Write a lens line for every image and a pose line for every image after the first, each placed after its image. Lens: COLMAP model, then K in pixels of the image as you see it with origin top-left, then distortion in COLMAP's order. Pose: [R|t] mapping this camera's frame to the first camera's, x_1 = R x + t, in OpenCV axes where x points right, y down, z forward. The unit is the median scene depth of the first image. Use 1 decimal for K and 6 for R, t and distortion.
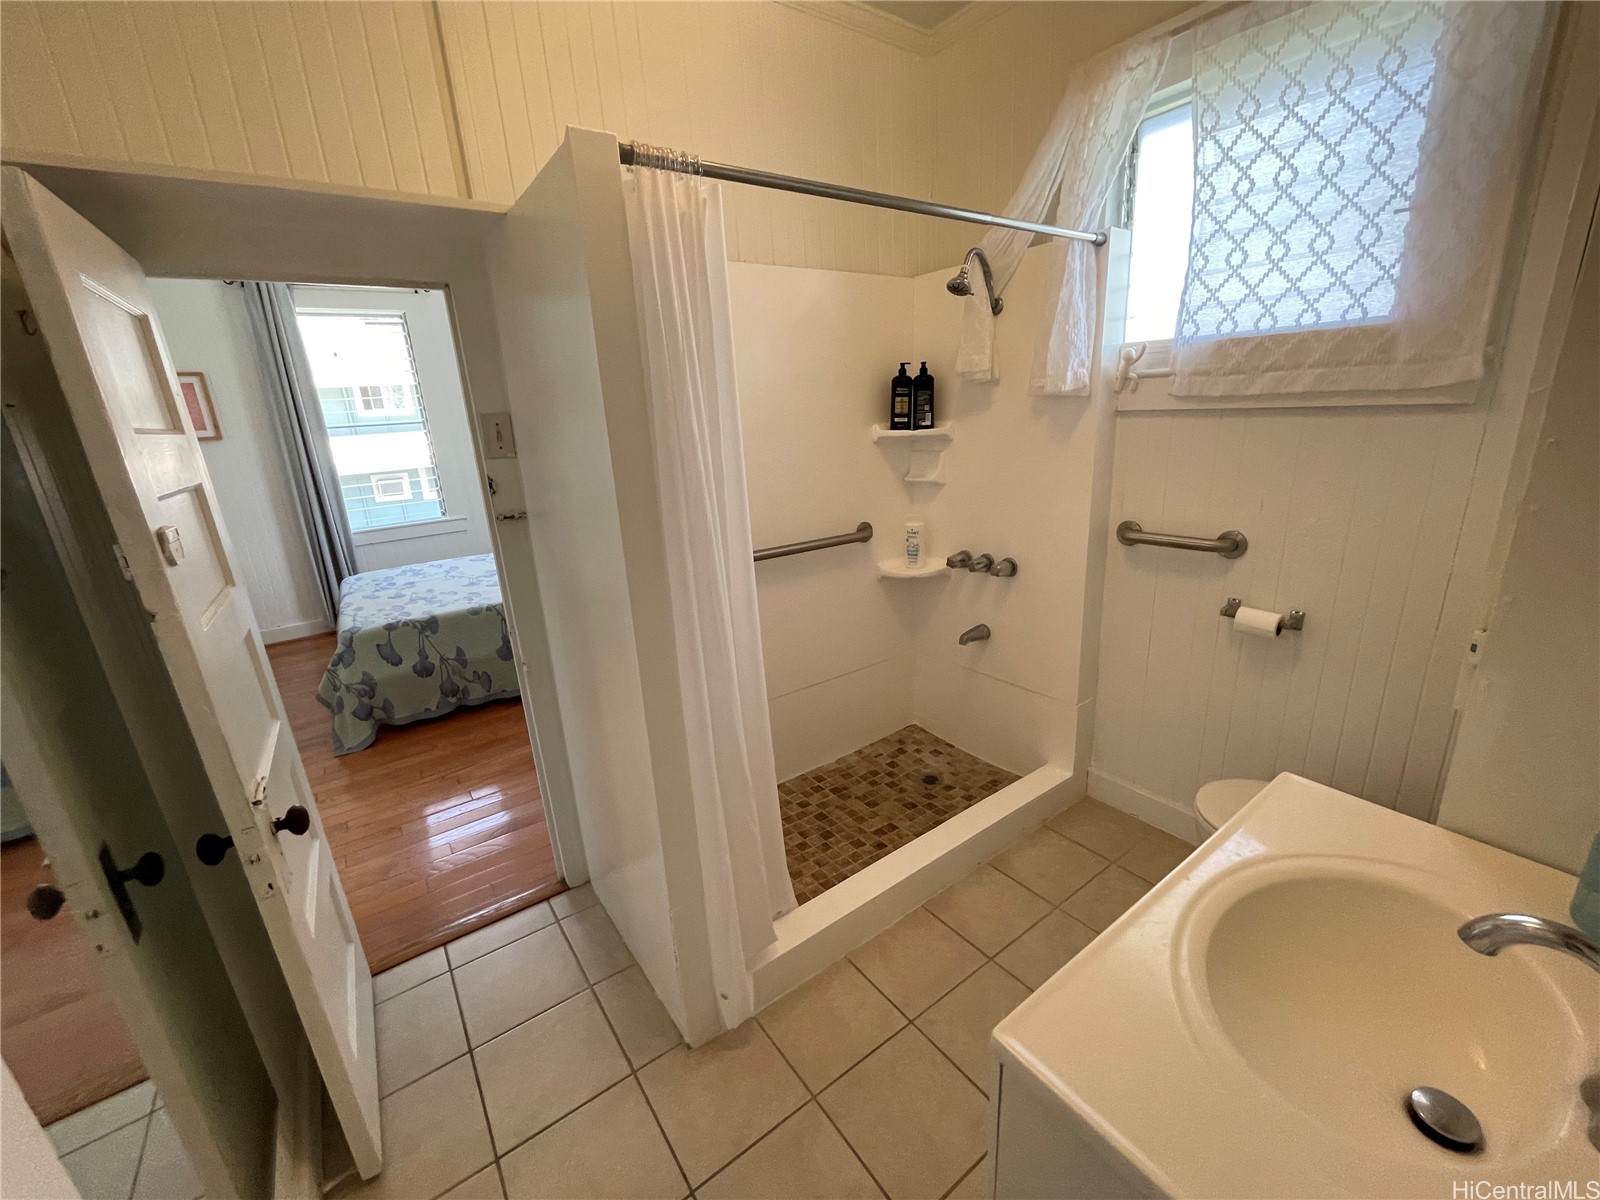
lens RADIAL K [[656.7, 0, 796.0], [0, 656.7, 598.5], [0, 0, 1]] dist [0.002914, 0.001630]
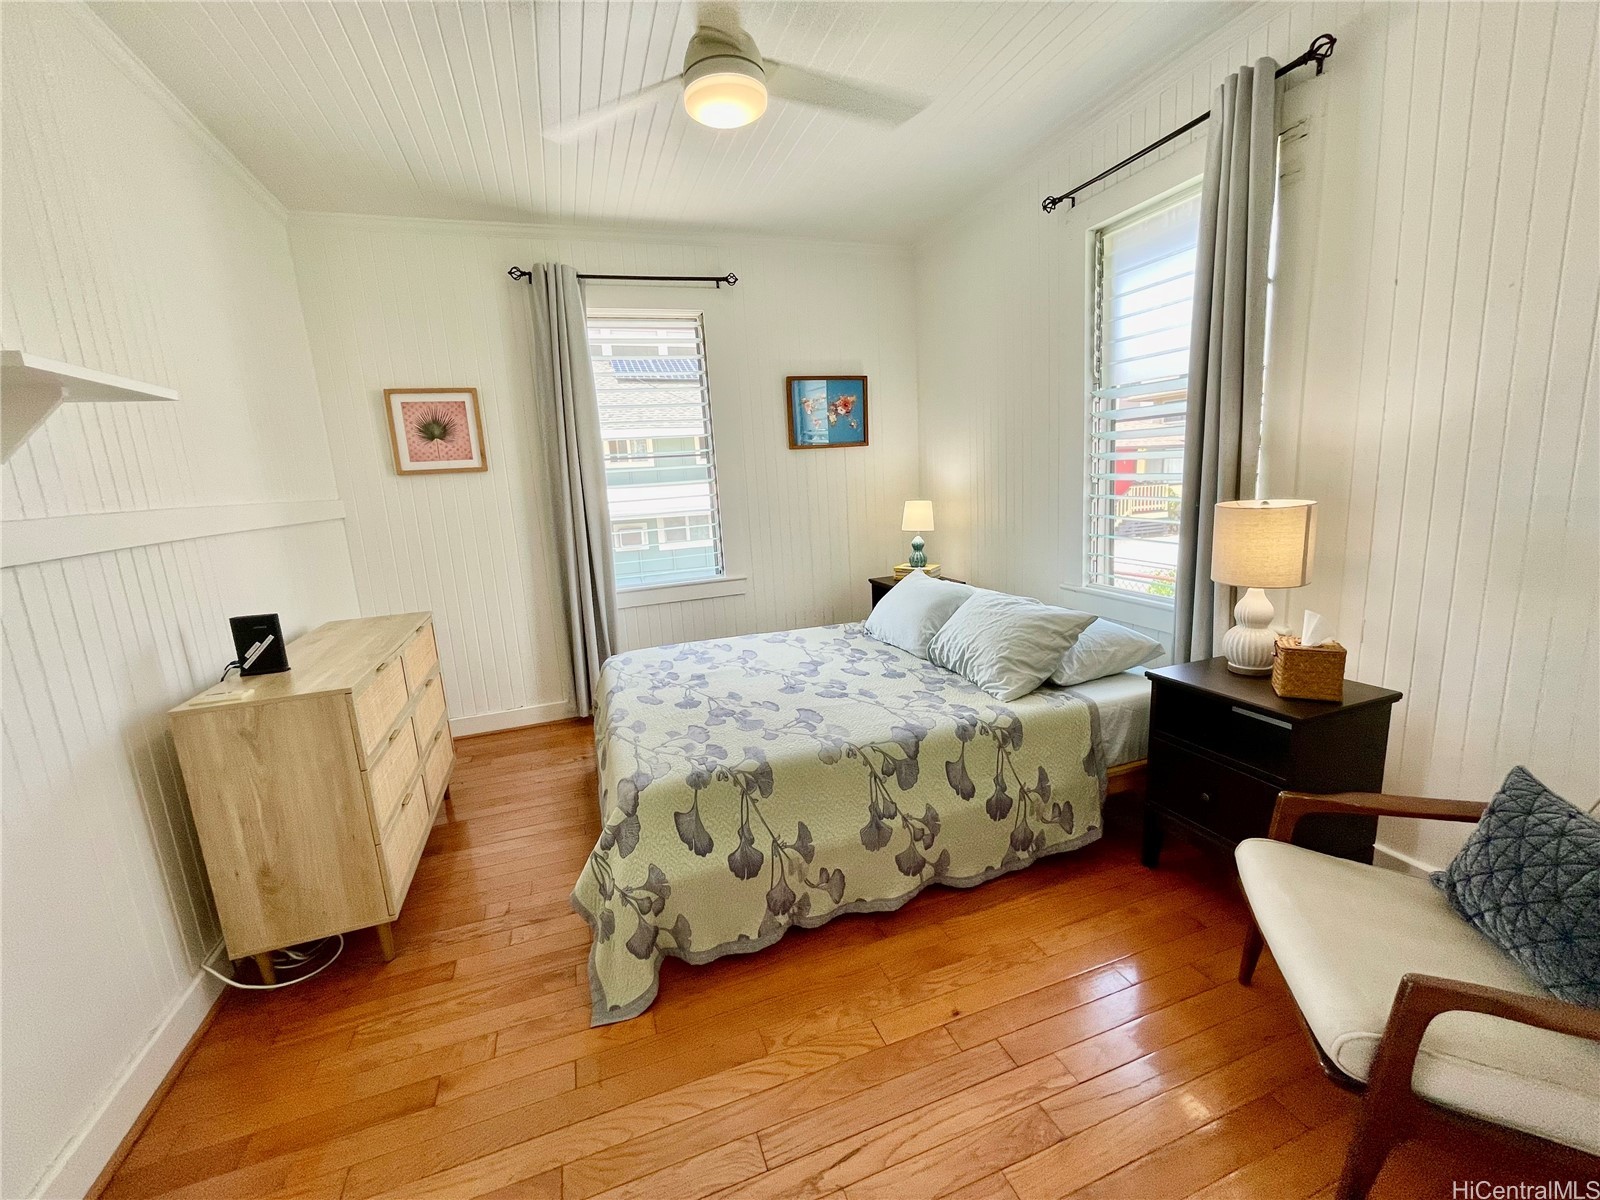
lens RADIAL K [[656.7, 0, 804.2], [0, 656.7, 600.2], [0, 0, 1]] dist [0.002914, 0.001630]
pose [[0.964001, 0.047029, -0.261705, -0.385201], [-0.069296, 0.994658, -0.076511, -0.069942], [0.256709, 0.091891, 0.962110, 0.467591]]
